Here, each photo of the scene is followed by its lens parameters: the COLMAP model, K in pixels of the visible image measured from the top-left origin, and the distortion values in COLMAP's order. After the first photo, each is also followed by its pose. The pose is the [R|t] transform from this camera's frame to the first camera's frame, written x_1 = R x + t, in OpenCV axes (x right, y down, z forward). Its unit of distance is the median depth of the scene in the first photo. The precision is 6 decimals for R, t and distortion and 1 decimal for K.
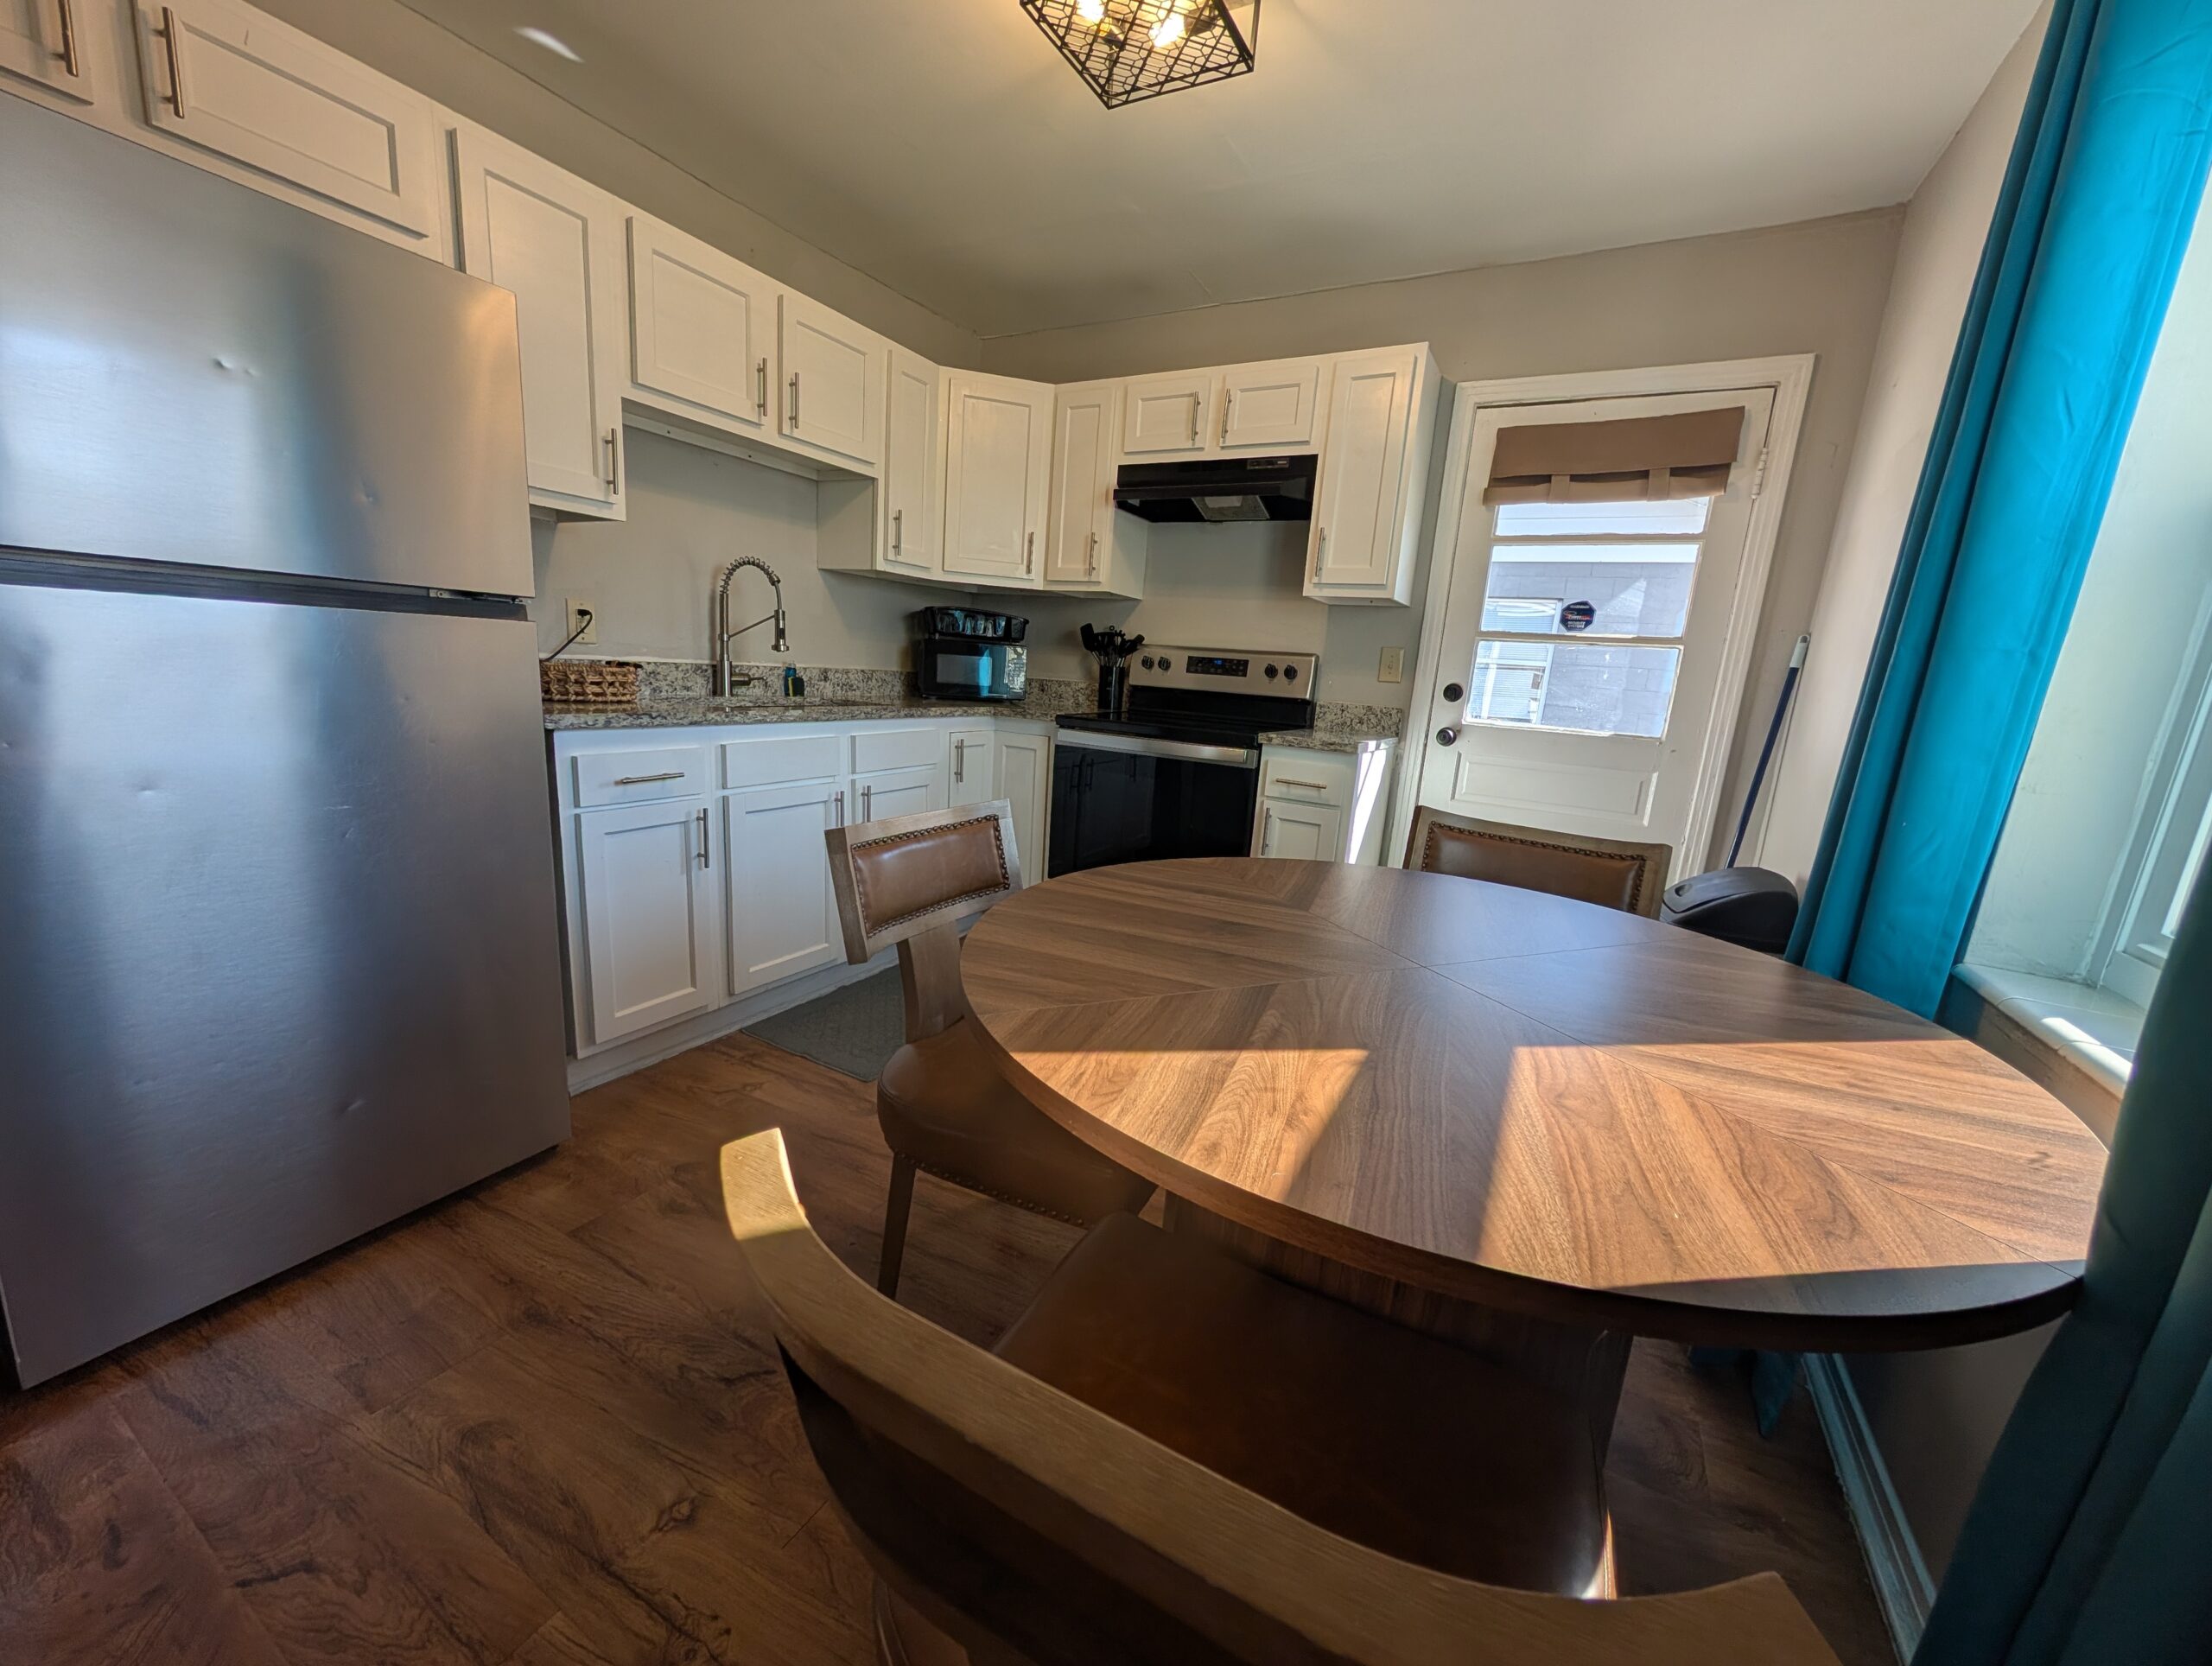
lens RADIAL K [[837.7, 0, 1106.0], [0, 837.7, 833.0], [0, 0, 1]] dist [-0.001406, -0.000082]
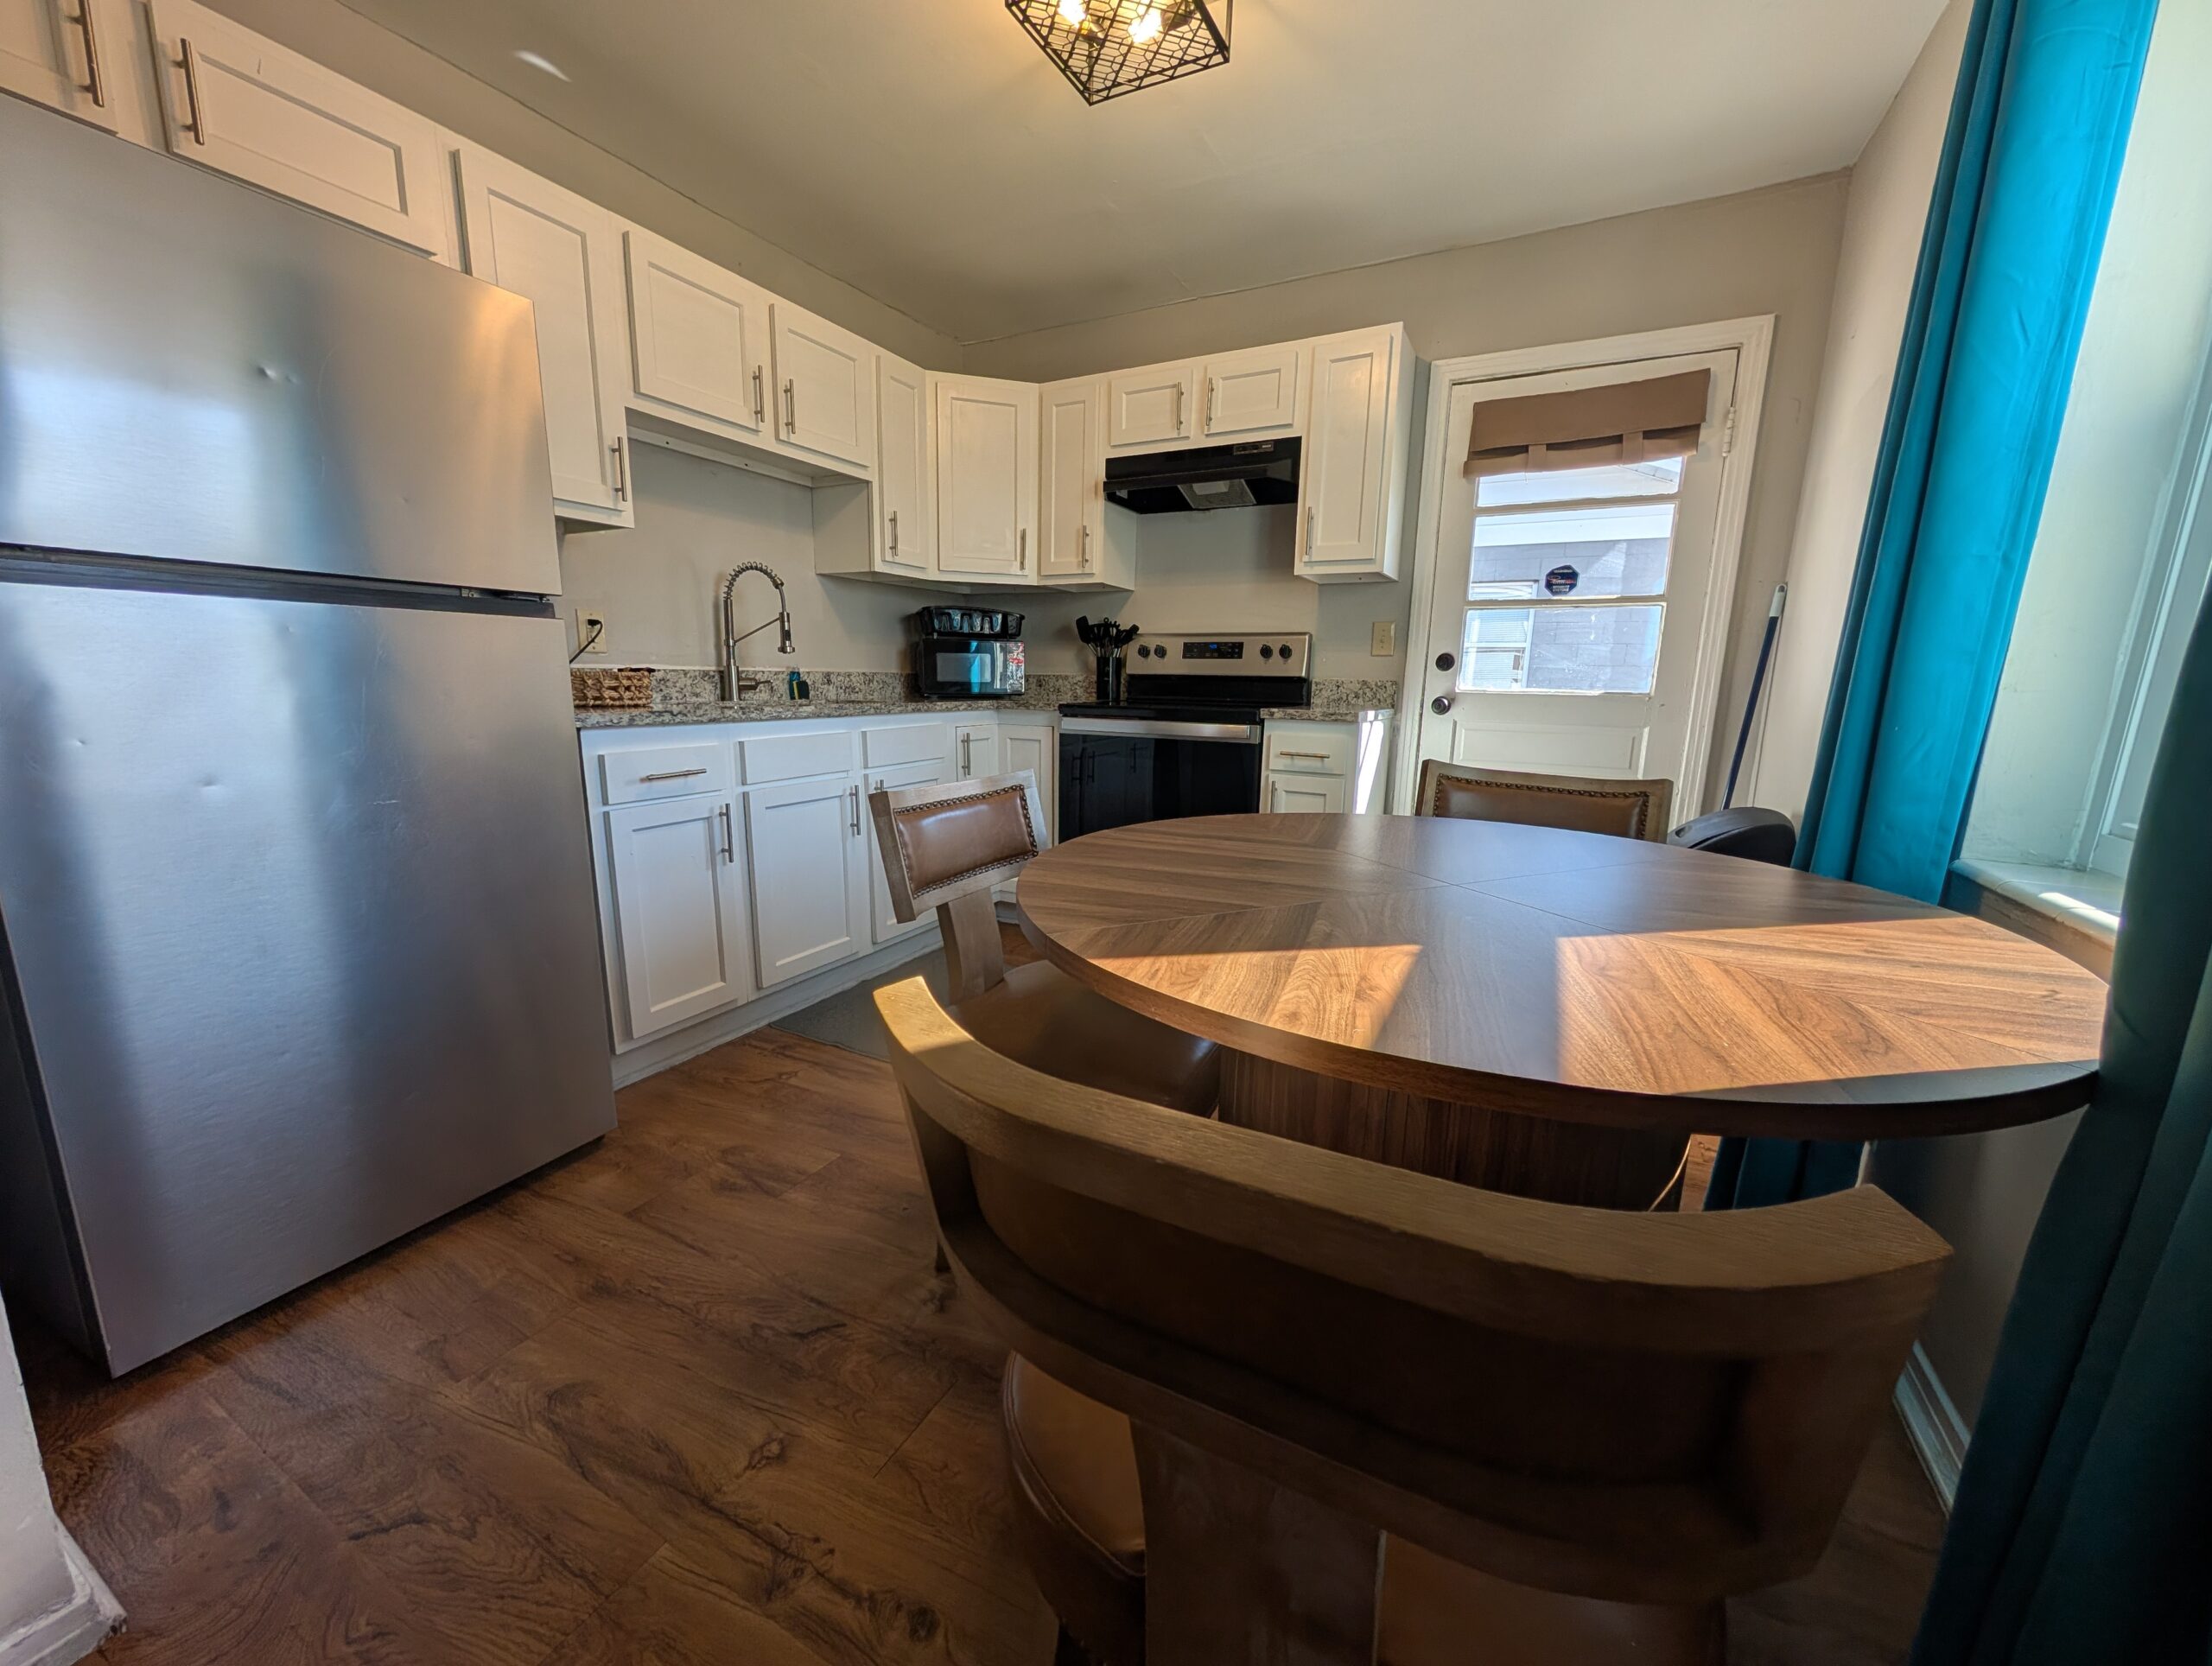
lens RADIAL K [[837.5, 0, 1106.5], [0, 837.5, 832.2], [0, 0, 1]] dist [-0.001384, -0.000080]
pose [[0.998439, -0.054164, 0.013636, -0.028154], [0.054337, 0.998442, -0.012660, 0.035046], [-0.012930, 0.013381, 0.999827, -0.018509]]
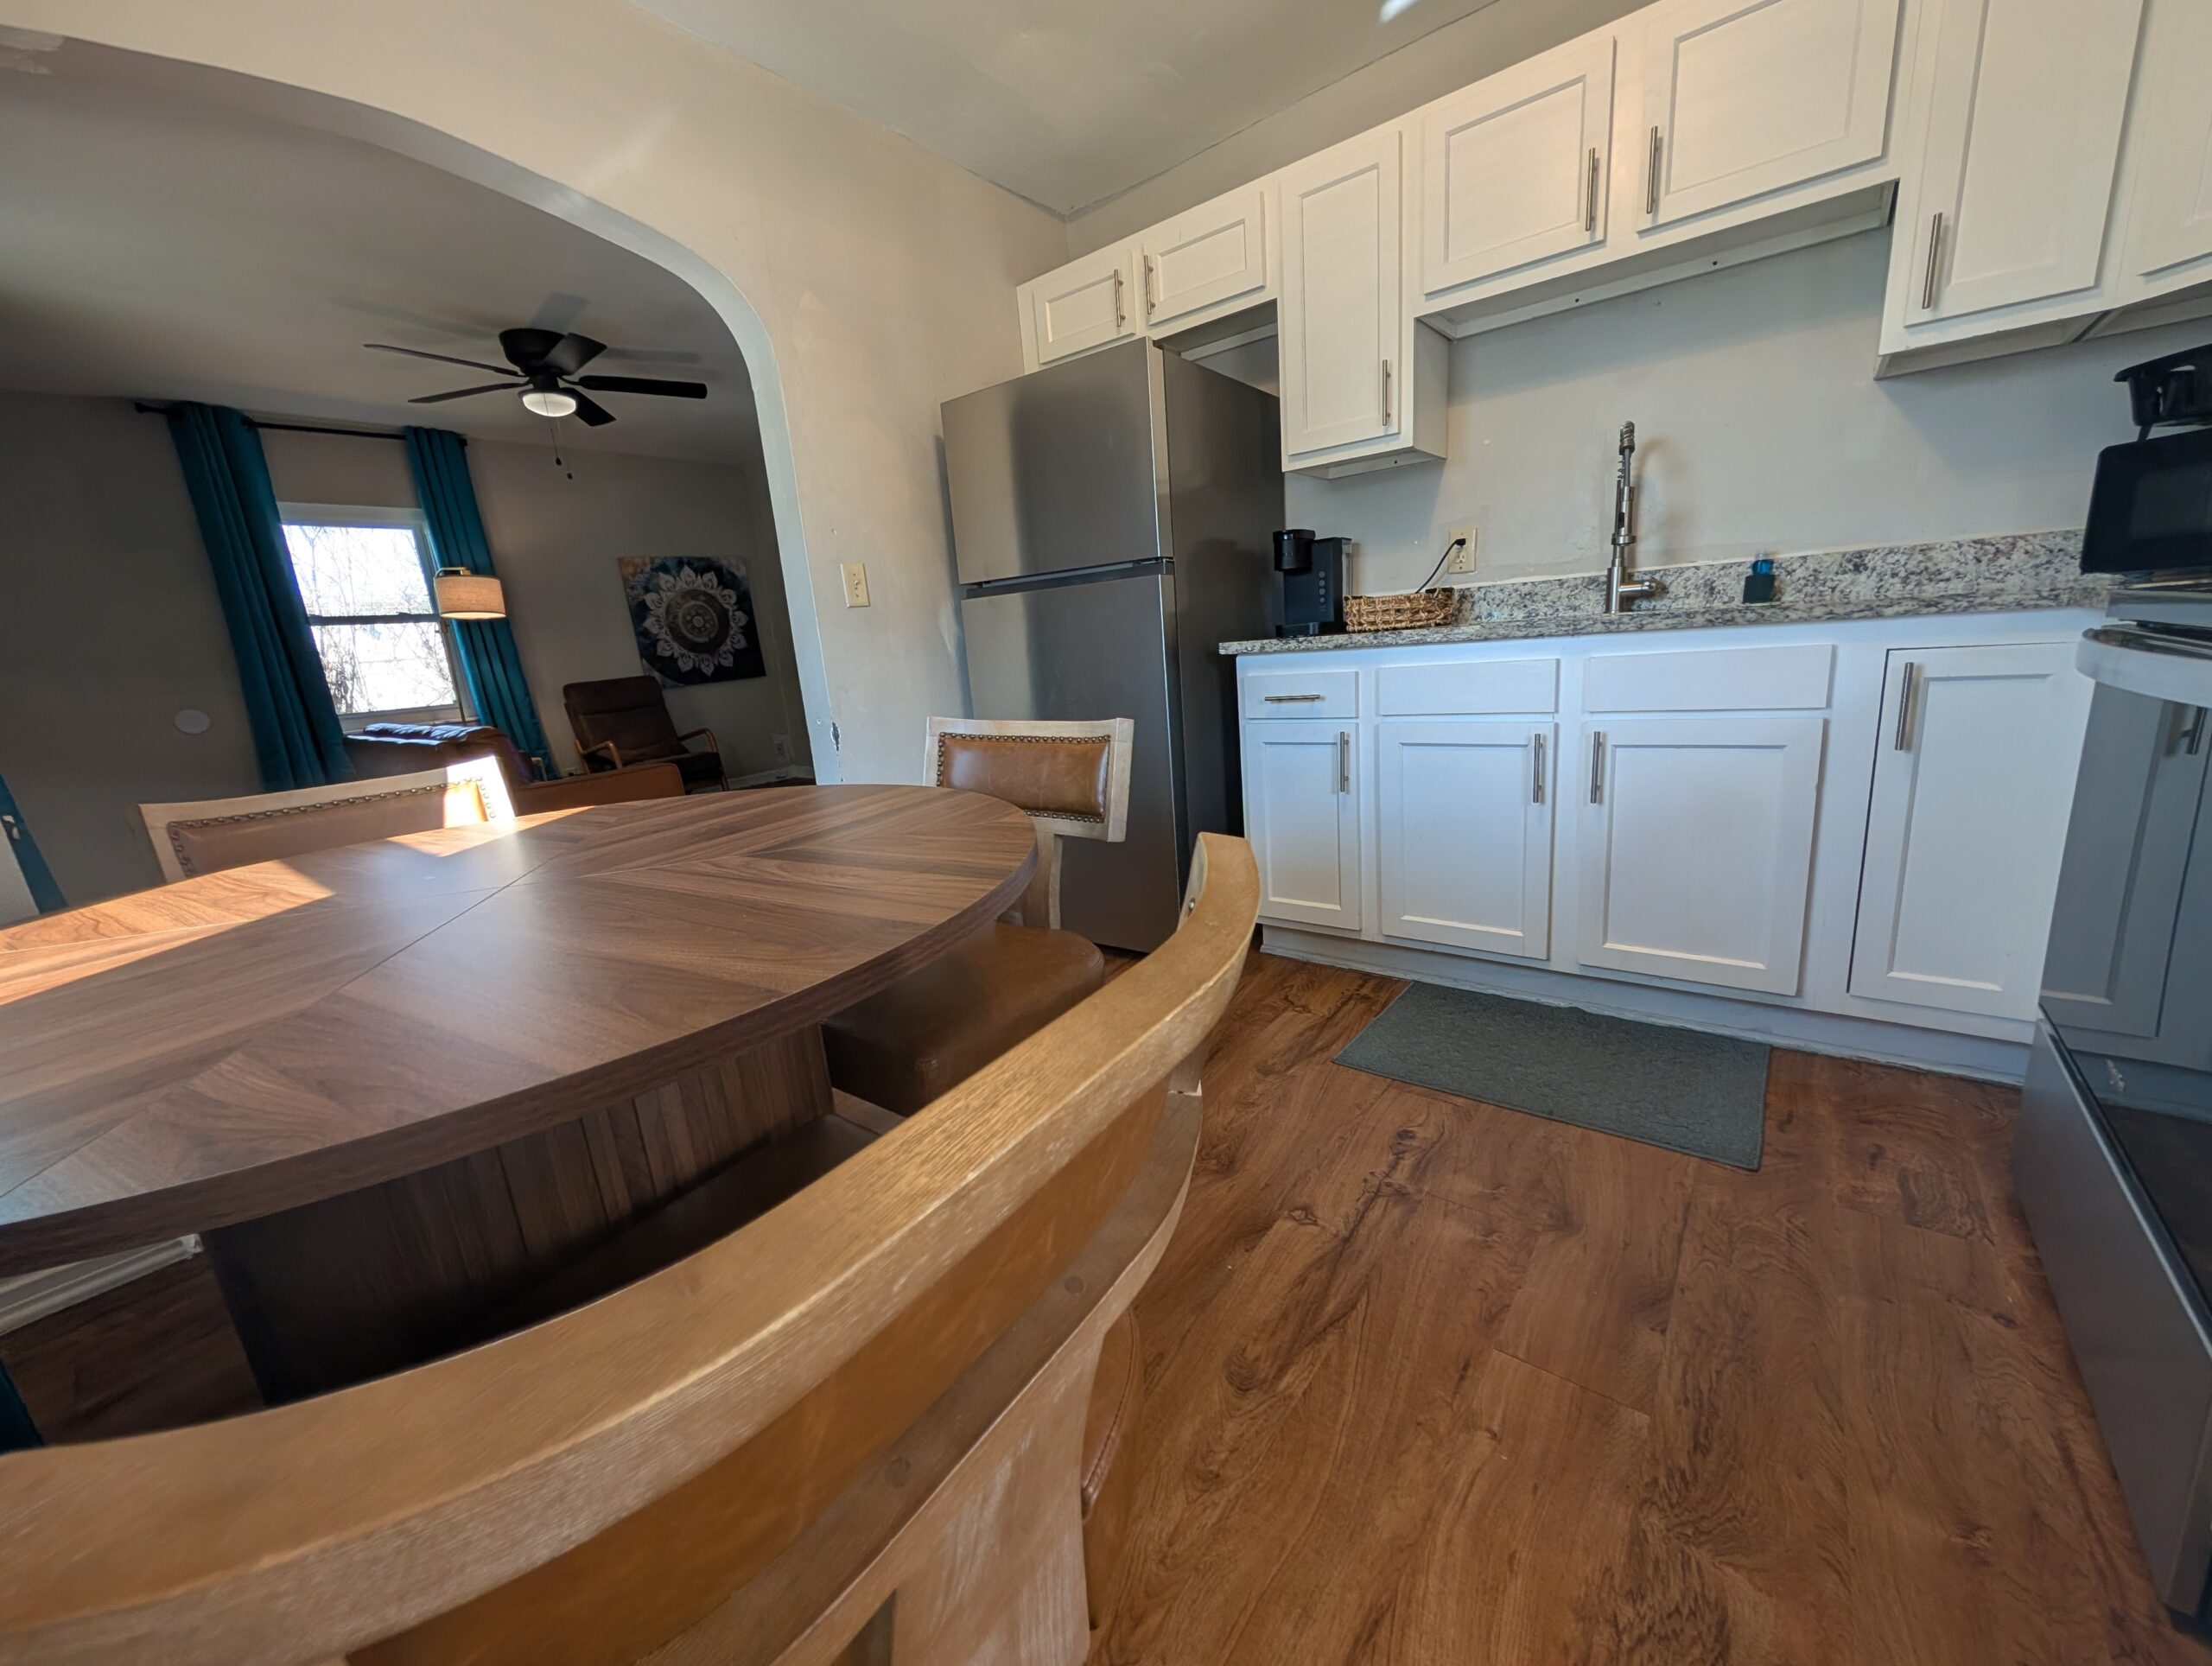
lens RADIAL K [[851.6, 0, 1117.0], [0, 851.6, 829.5], [0, 0, 1]] dist [-0.000726, -0.000061]
pose [[-0.162516, 0.168569, -0.972200, 0.474294], [-0.125620, 0.973746, 0.189836, -0.062101], [0.978677, 0.152979, -0.137073, 0.731188]]
